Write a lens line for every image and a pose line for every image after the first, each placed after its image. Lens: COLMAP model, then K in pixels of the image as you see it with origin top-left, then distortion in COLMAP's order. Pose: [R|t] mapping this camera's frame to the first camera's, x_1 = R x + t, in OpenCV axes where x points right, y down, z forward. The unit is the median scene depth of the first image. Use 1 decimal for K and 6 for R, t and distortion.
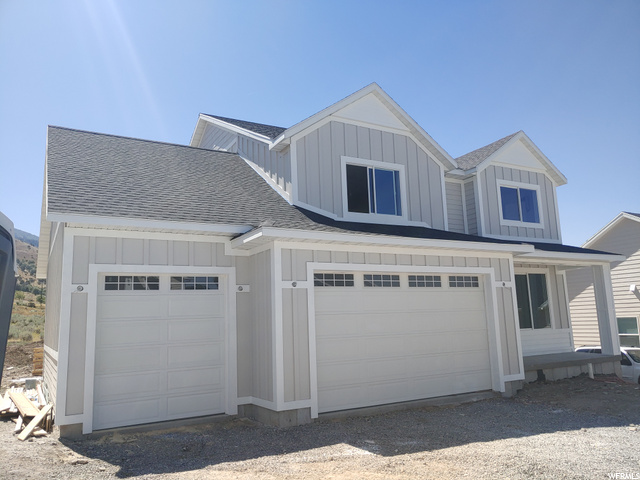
lens RADIAL K [[512.1, 0, 321.6], [0, 512.1, 250.6], [0, 0, 1]] dist [0.014289, 0.001800]
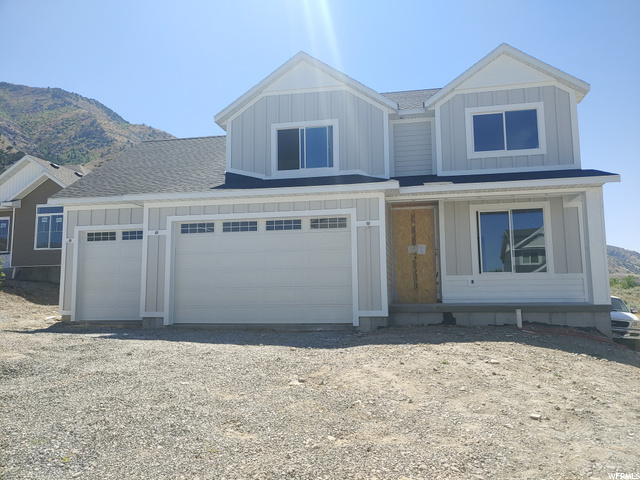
lens RADIAL K [[513.5, 0, 320.0], [0, 513.5, 240.0], [0, 0, 1]] dist [0.016545, -0.002401]
pose [[0.748026, -0.041729, -0.662357, 0.916173], [0.074160, 0.997026, 0.020939, 0.067221], [0.659513, -0.064783, 0.748896, 0.164692]]
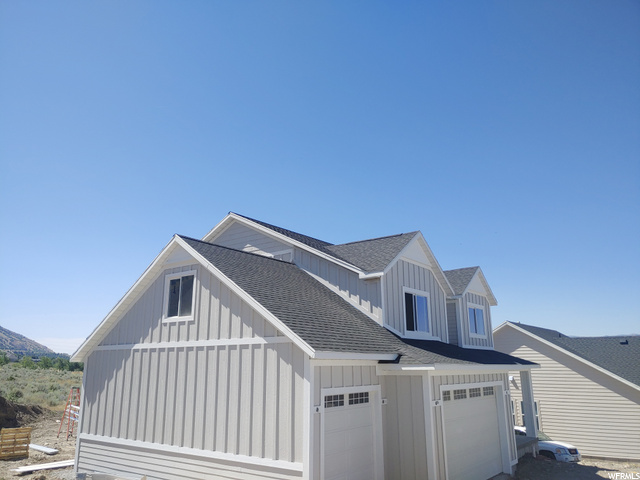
lens RADIAL K [[513.5, 0, 320.0], [0, 513.5, 240.0], [0, 0, 1]] dist [0.016545, -0.002401]
pose [[0.917501, 0.127840, 0.376628, -0.676376], [-0.087131, 0.988539, -0.123284, -0.124412], [-0.388072, 0.080298, 0.918125, -0.132472]]
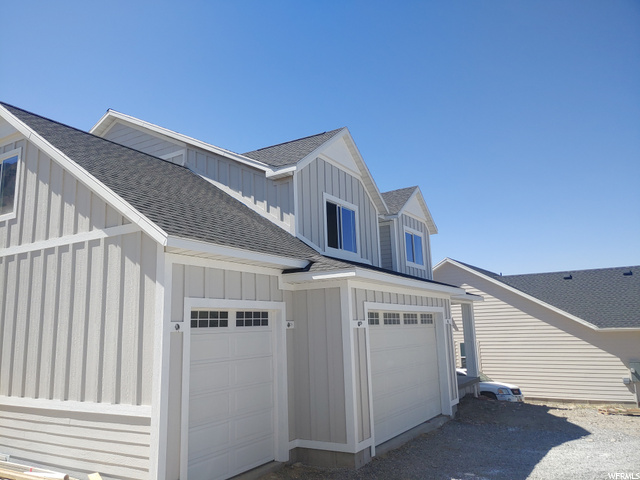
lens RADIAL K [[513.5, 0, 320.0], [0, 513.5, 240.0], [0, 0, 1]] dist [0.016545, -0.002401]
pose [[0.870202, 0.096458, 0.483161, -0.467877], [-0.073306, 0.995081, -0.066629, -0.019407], [-0.487211, 0.022562, 0.872993, 0.103504]]
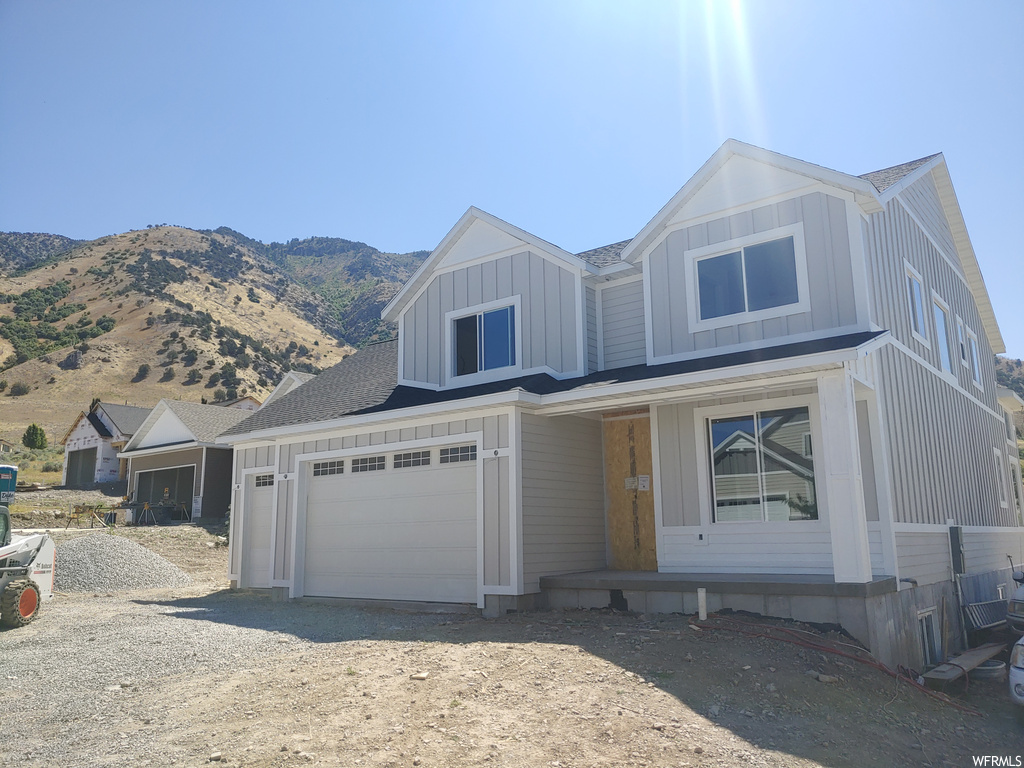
lens RADIAL K [[807.4, 0, 512.0], [0, 807.4, 384.0], [0, 0, 1]] dist [0.002992, -0.000941]
pose [[0.368706, -0.146498, -0.917929, 1.310922], [0.131734, 0.985771, -0.104412, 0.086287], [0.920164, -0.082425, 0.382758, 0.588383]]
